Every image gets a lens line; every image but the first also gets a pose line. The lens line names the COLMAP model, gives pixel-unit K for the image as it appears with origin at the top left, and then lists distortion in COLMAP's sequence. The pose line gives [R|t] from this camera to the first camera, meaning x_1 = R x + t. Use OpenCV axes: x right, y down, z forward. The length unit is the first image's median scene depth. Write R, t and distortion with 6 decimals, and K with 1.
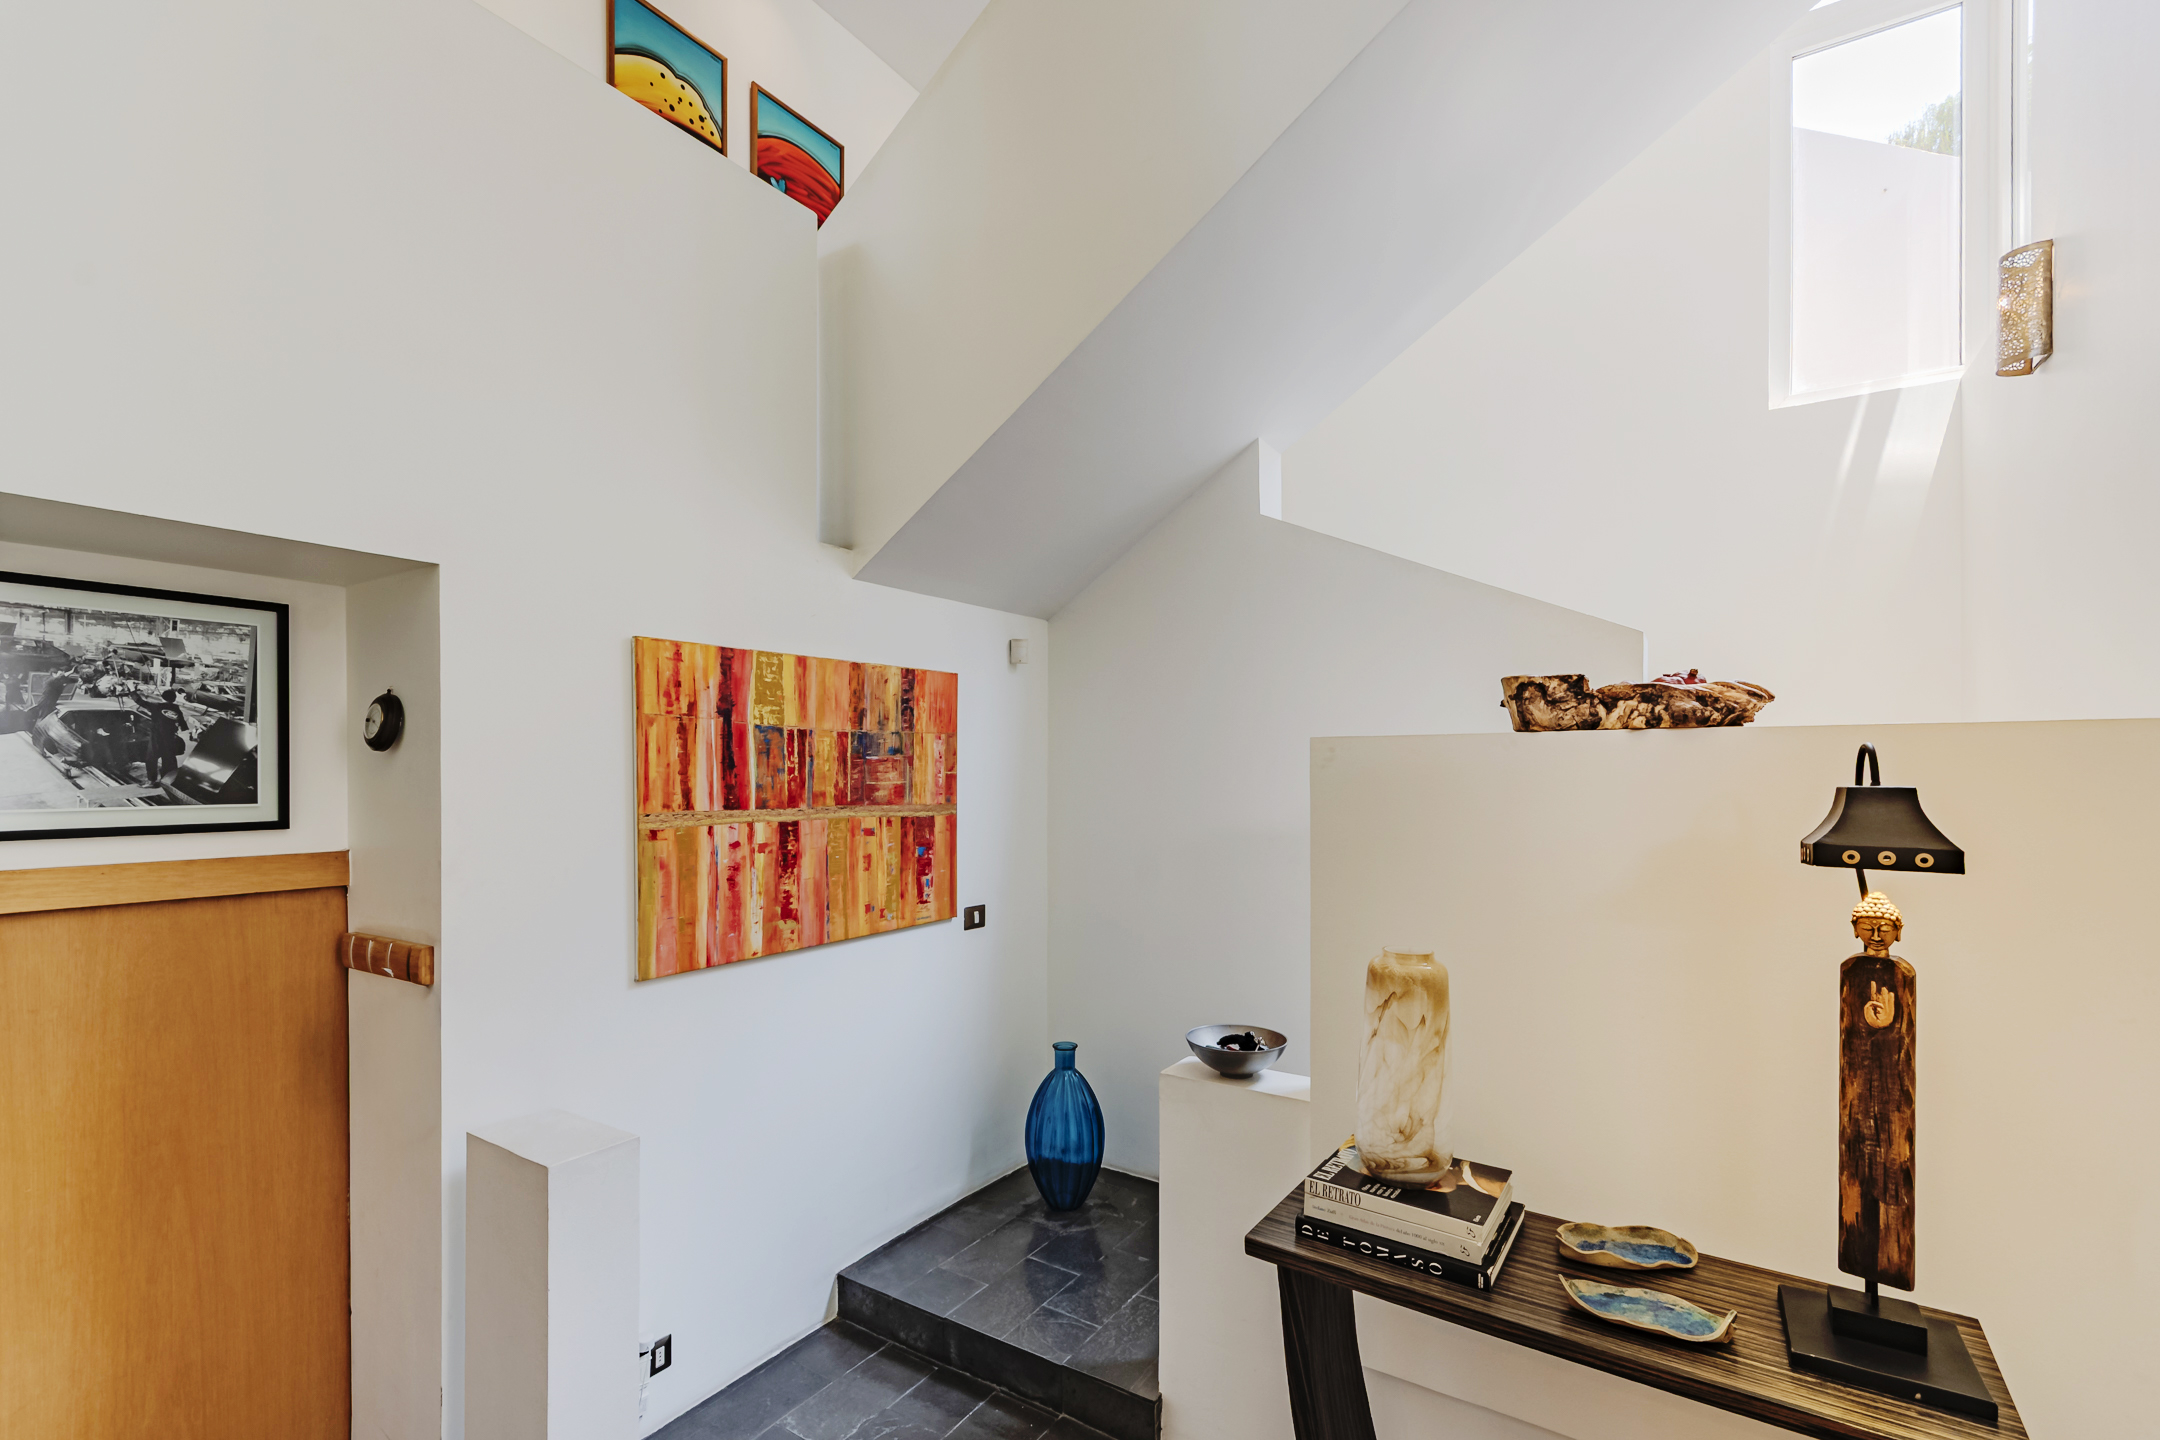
lens RADIAL K [[972.6, 0, 1117.2], [0, 972.6, 747.4], [0, 0, 1]] dist [0.013363, -0.001980]
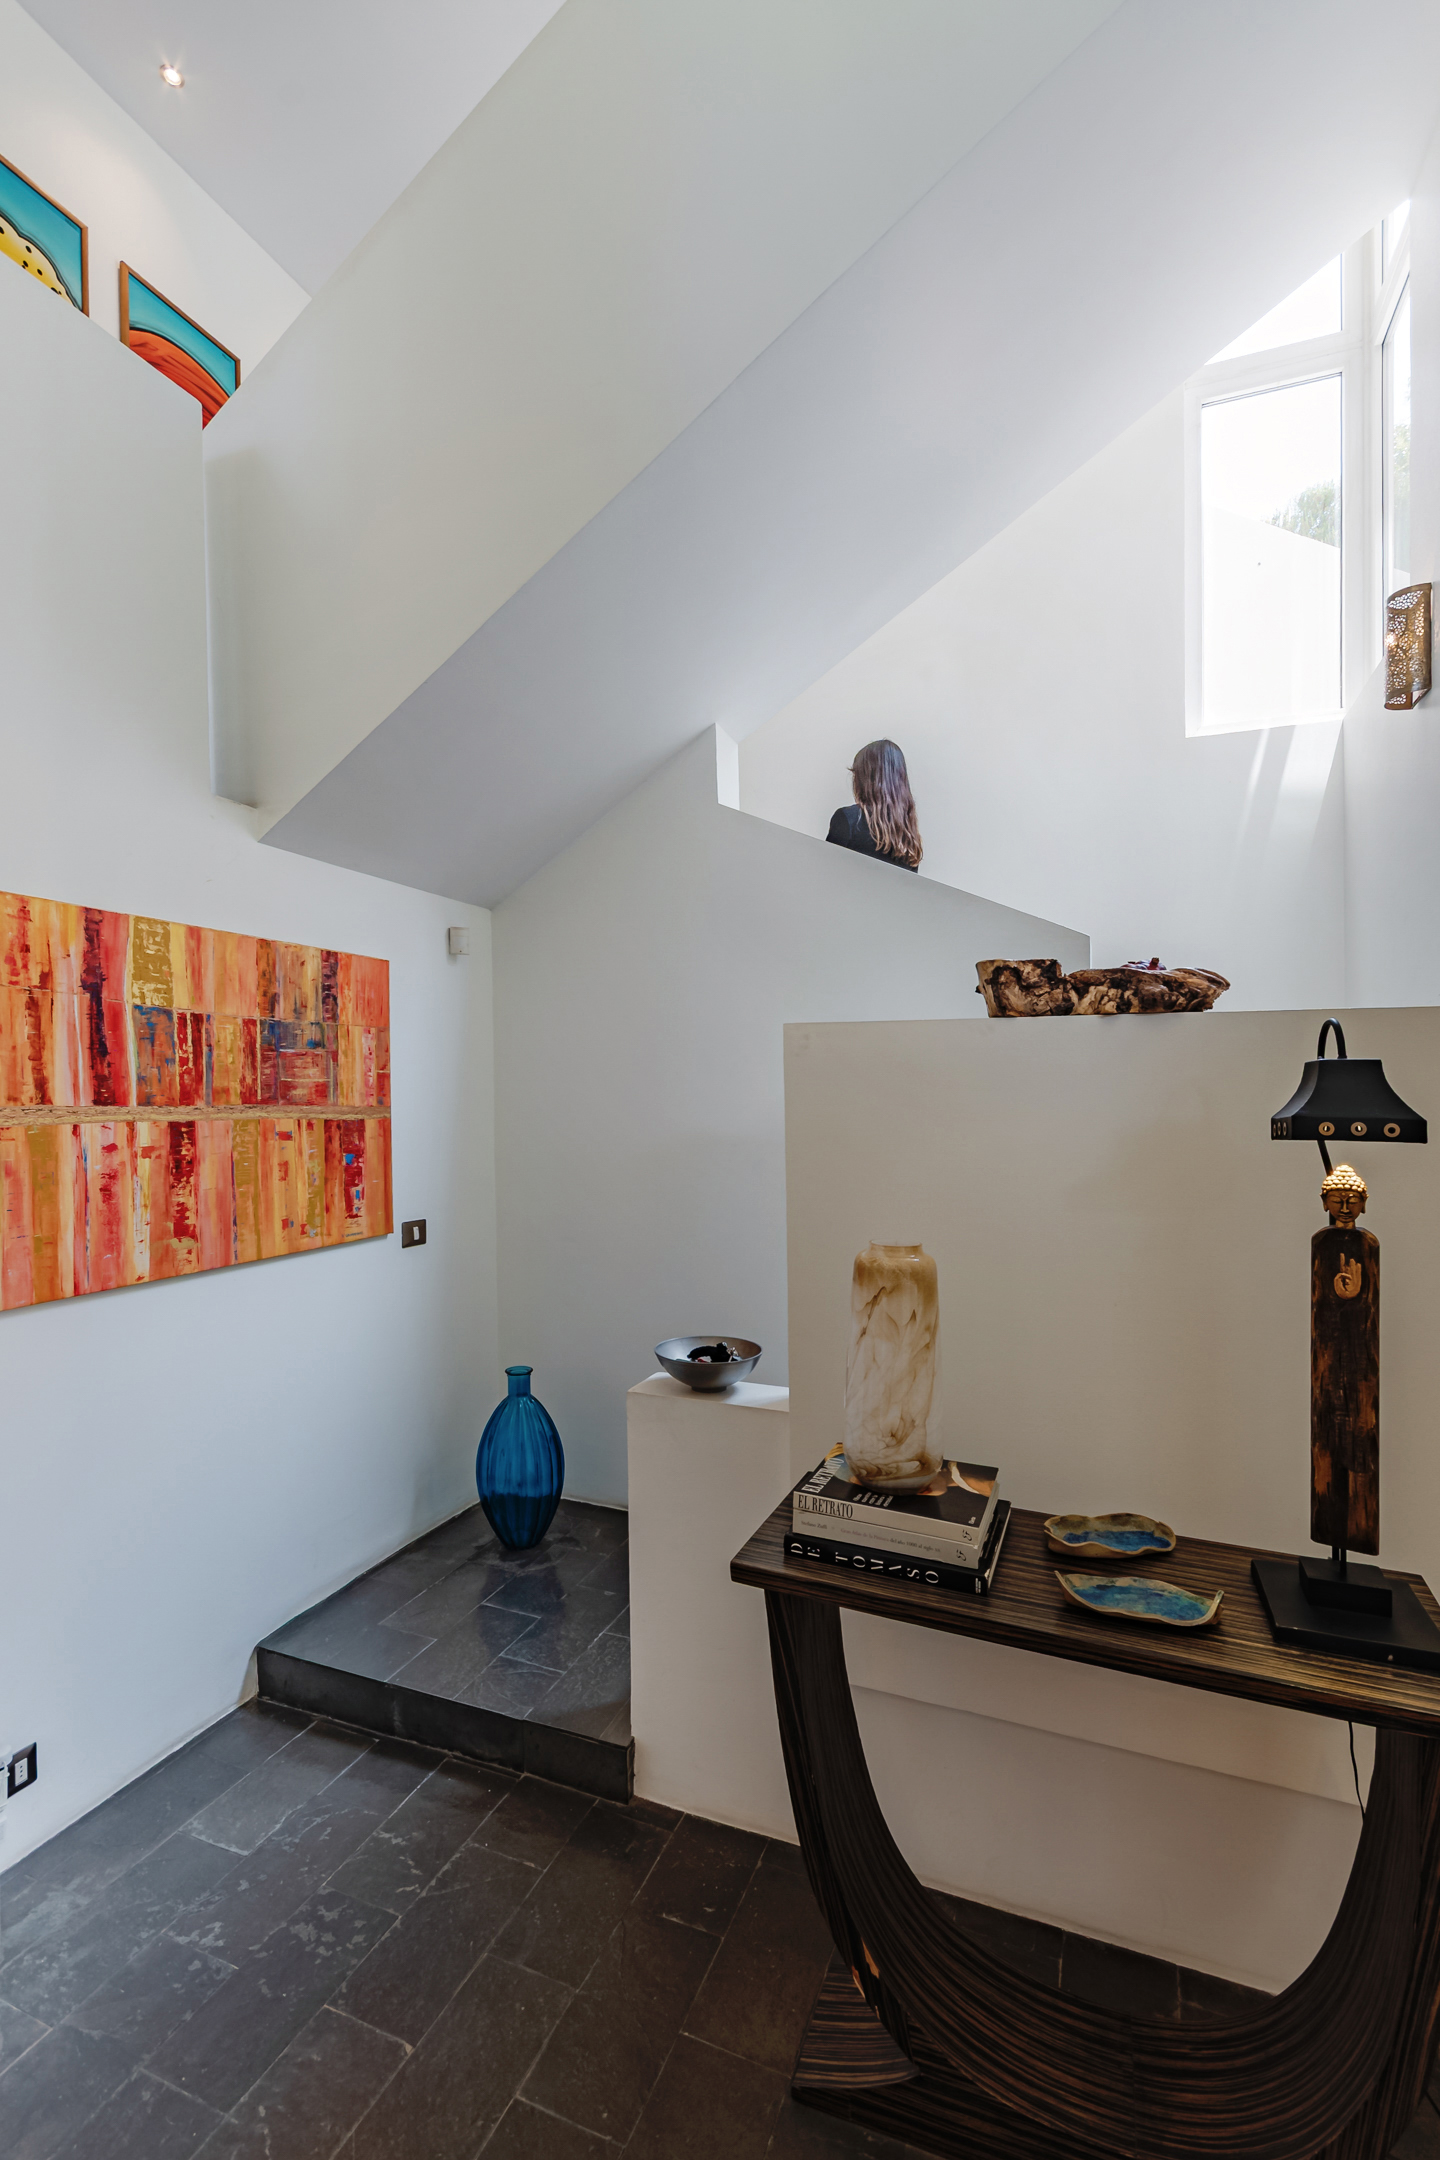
lens RADIAL K [[972.6, 0, 716.3], [0, 972.6, 1099.4], [0, 0, 1]] dist [0.013363, -0.001980]
pose [[0.987675, -0.014842, 0.155813, -0.012596], [0.011134, 0.999634, 0.024647, 0.041663], [-0.156122, -0.022608, 0.987479, 0.097657]]
